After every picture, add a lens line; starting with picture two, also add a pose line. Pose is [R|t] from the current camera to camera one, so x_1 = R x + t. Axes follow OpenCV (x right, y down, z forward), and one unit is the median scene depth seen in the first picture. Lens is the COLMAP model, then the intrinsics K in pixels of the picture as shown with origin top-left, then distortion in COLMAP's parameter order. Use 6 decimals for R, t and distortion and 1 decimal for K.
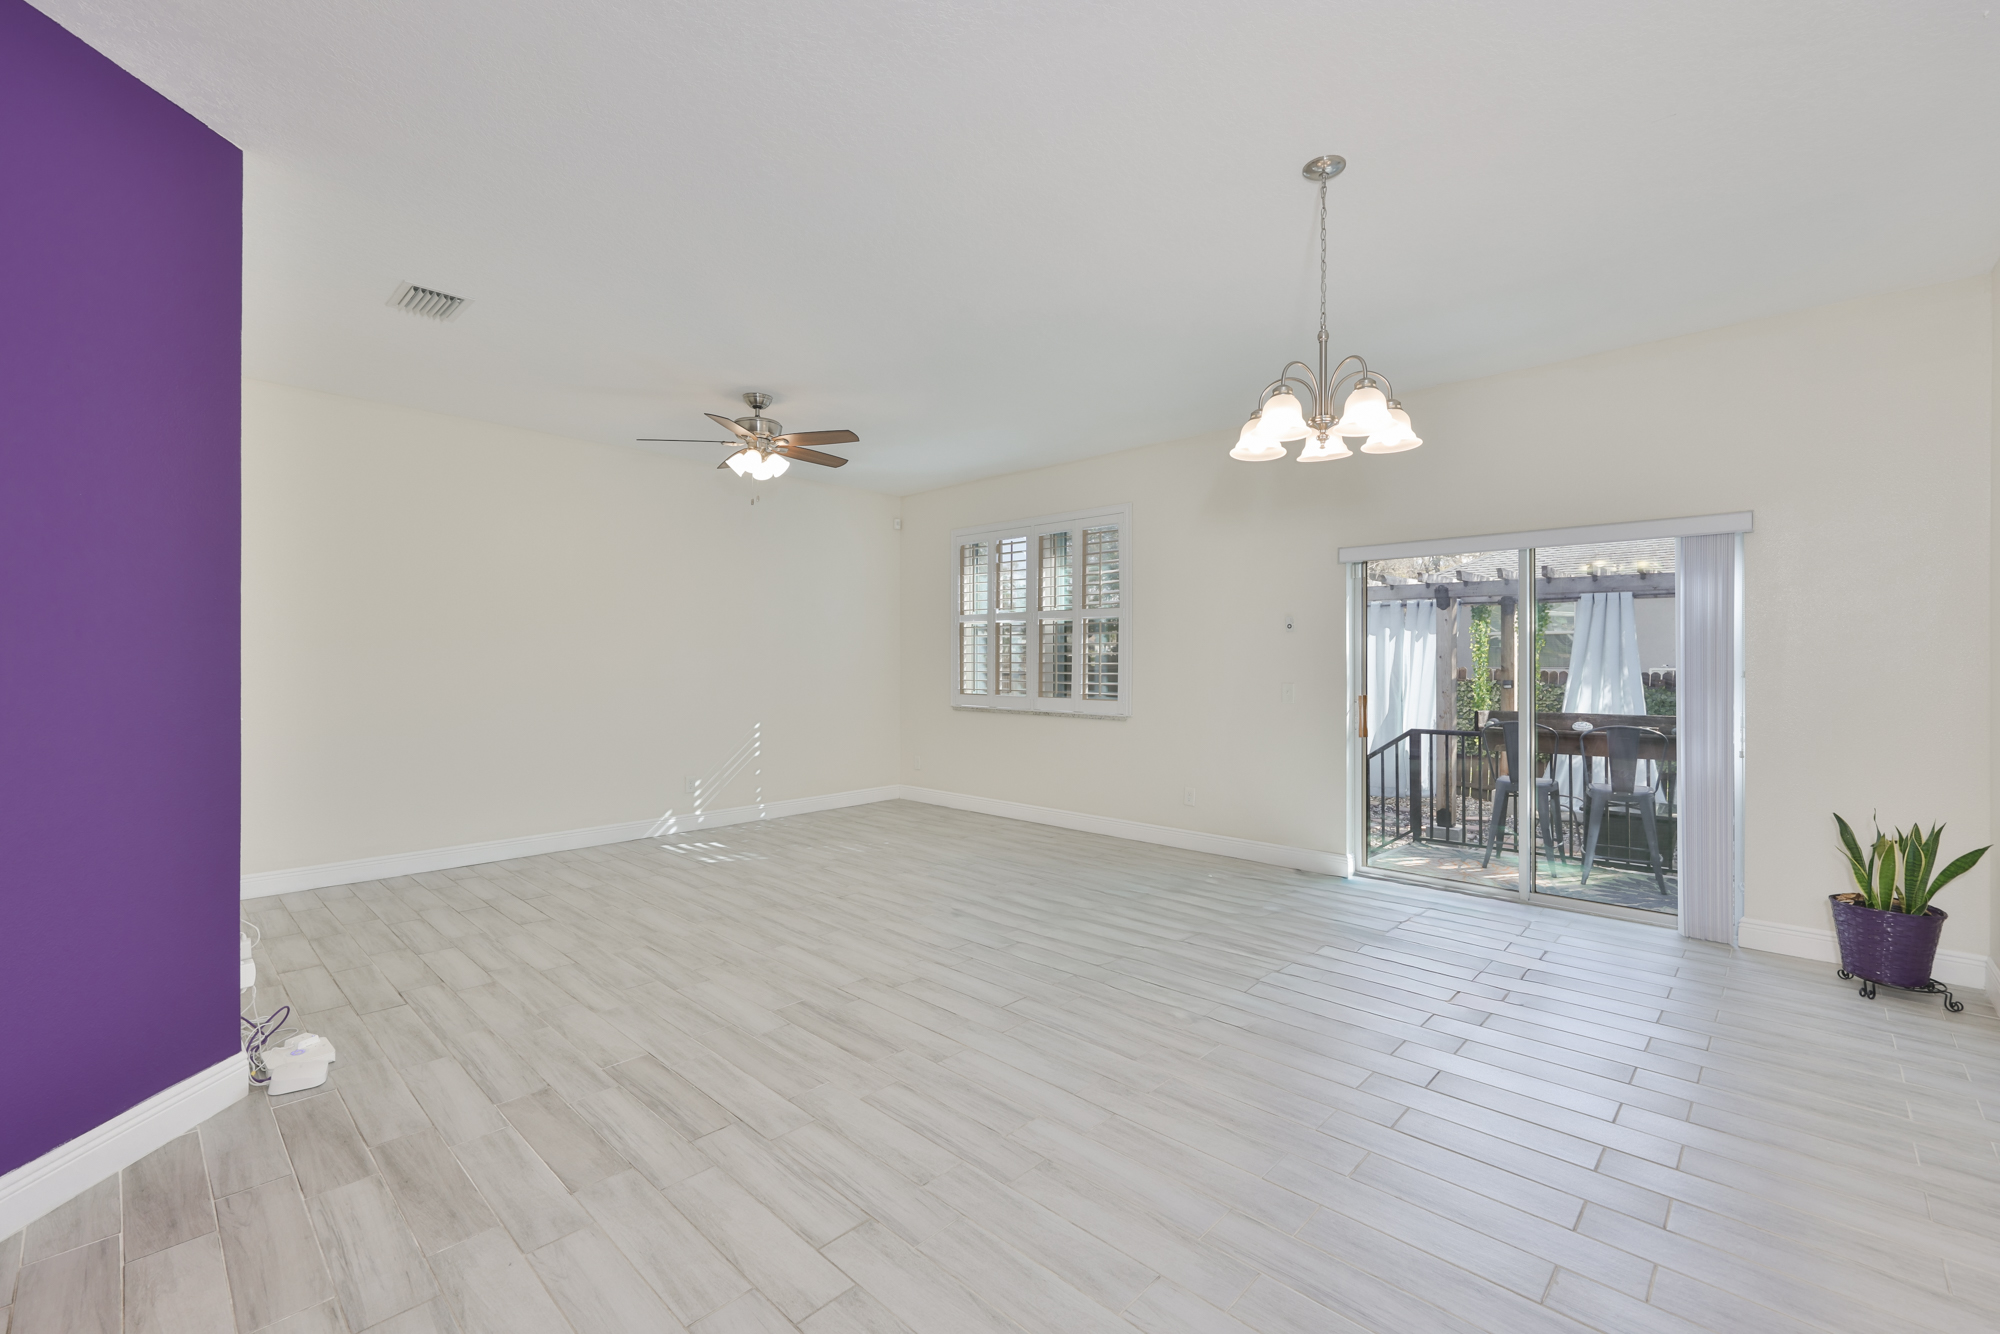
lens RADIAL K [[848.8, 0, 982.0], [0, 848.8, 662.9], [0, 0, 1]] dist [-0.003209, 0.000271]
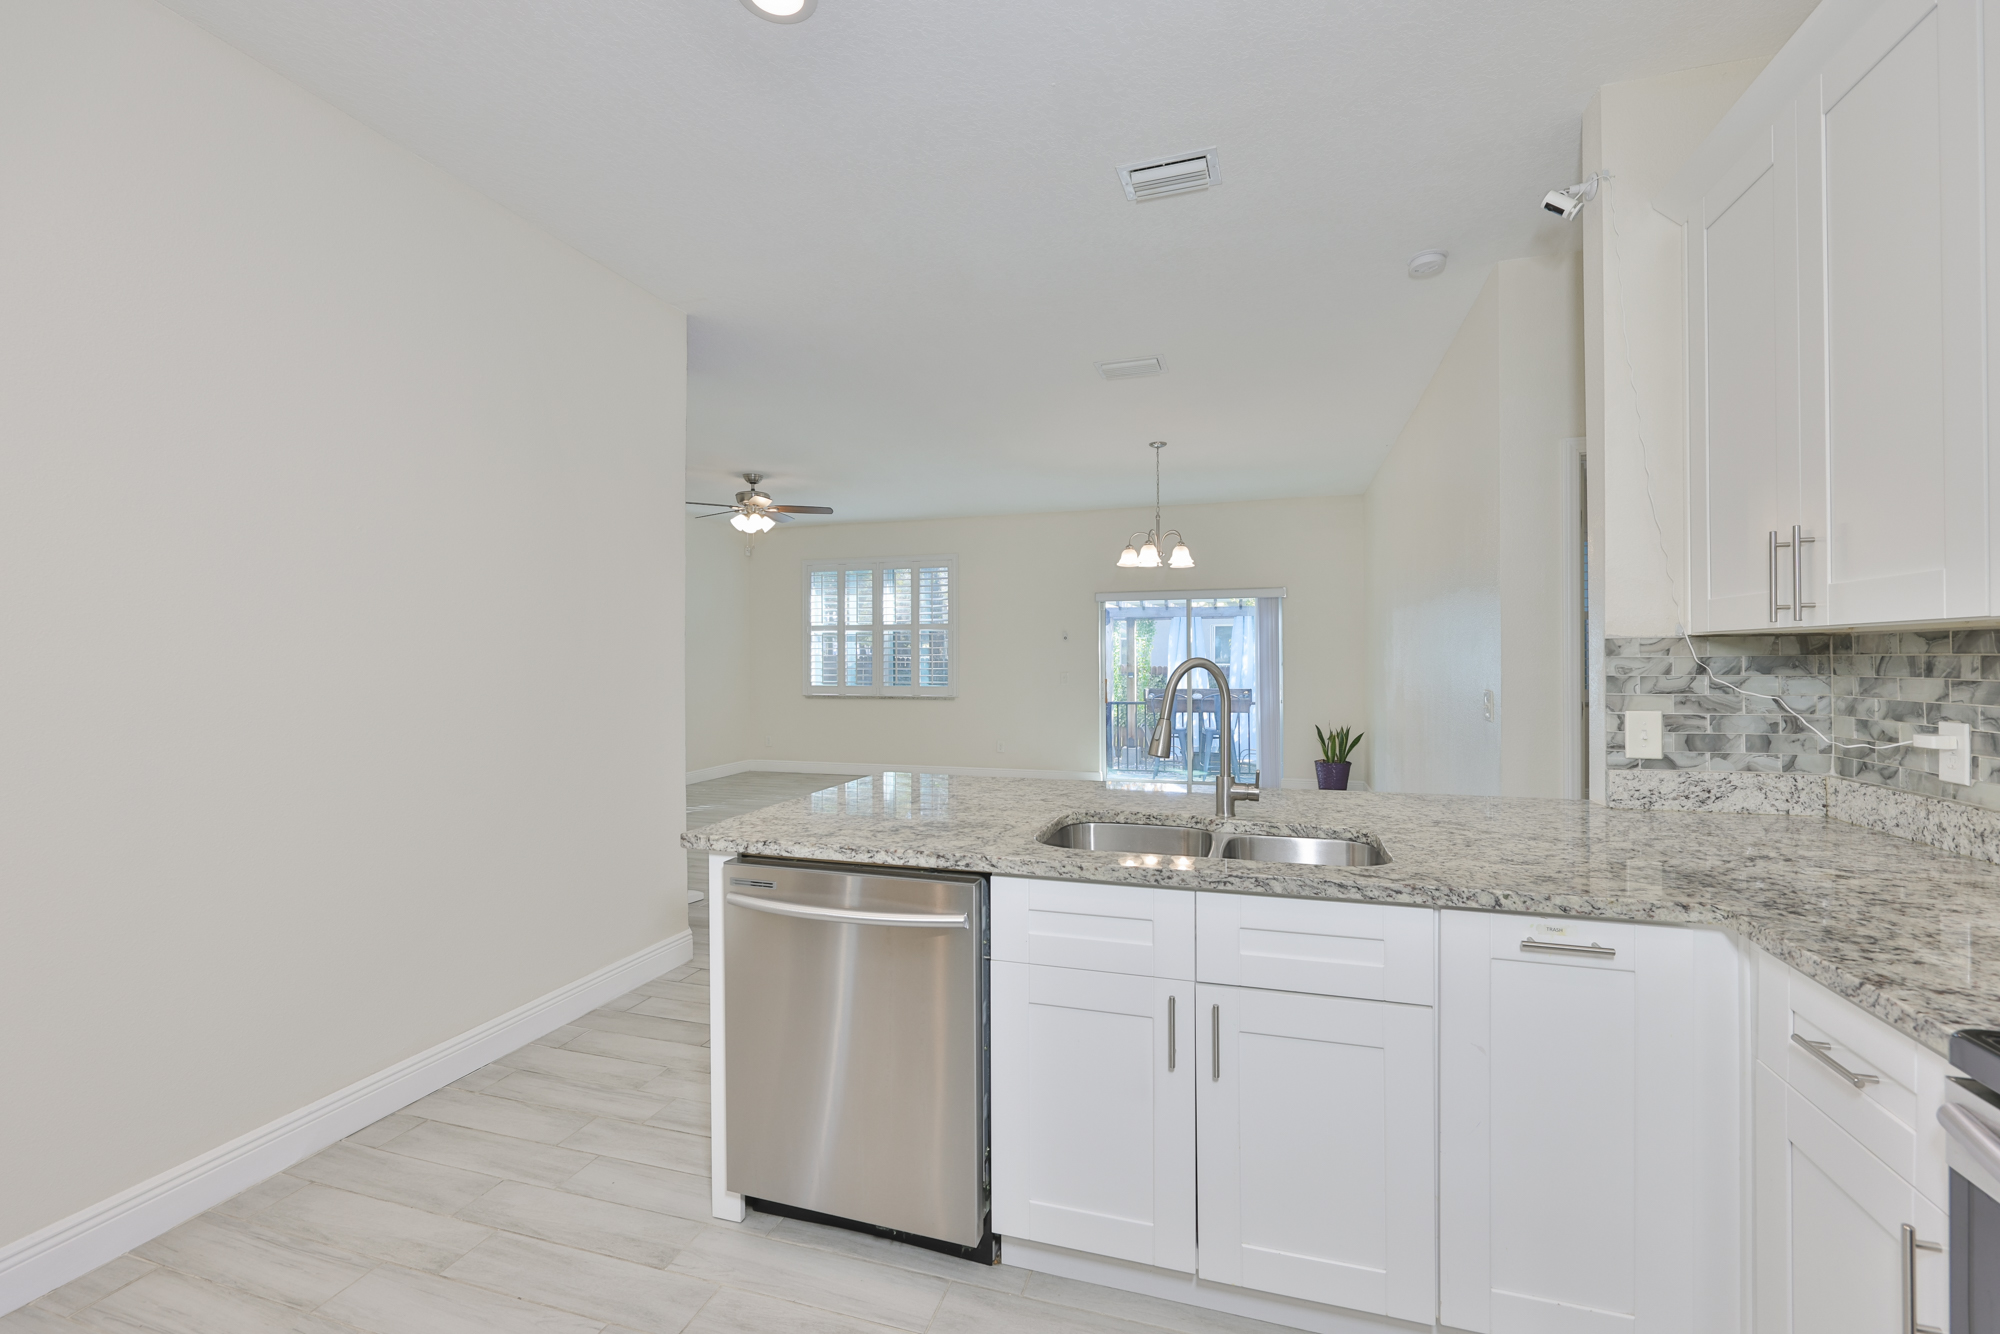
lens RADIAL K [[843.3, 0, 1001.4], [0, 843.3, 658.5], [0, 0, 1]] dist [-0.002895, -0.000035]
pose [[0.893701, -0.005762, 0.448626, -0.795530], [0.009045, 0.999946, -0.005176, 0.005729], [-0.448572, 0.008683, 0.893704, -0.673811]]
